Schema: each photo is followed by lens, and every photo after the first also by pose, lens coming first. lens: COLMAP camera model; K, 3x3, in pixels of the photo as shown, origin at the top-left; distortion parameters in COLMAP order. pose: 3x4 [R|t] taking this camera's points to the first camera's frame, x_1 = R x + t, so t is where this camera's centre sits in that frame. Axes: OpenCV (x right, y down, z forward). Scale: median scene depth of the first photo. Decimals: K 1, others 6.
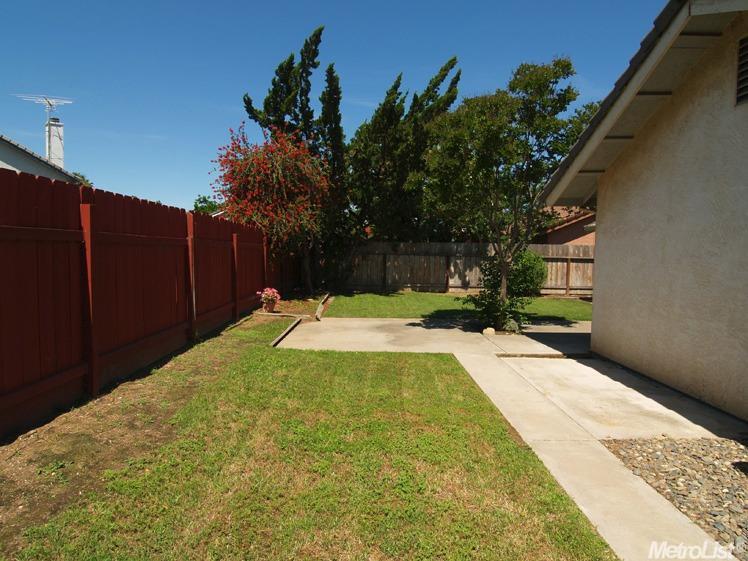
lens RADIAL K [[474.0, 0, 368.1], [0, 474.0, 279.3], [0, 0, 1]] dist [-0.028238, 0.001009]
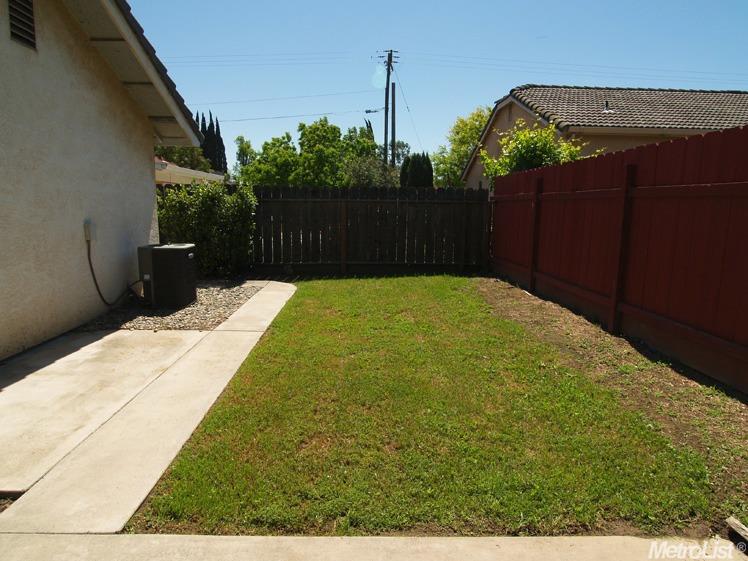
lens RADIAL K [[474.0, 0, 368.1], [0, 474.0, 279.3], [0, 0, 1]] dist [-0.028238, 0.001009]
pose [[-0.999563, -0.023008, -0.018584, 0.042324], [-0.026532, 0.975214, 0.219666, -0.102173], [0.013069, 0.220063, -0.975398, 1.856254]]
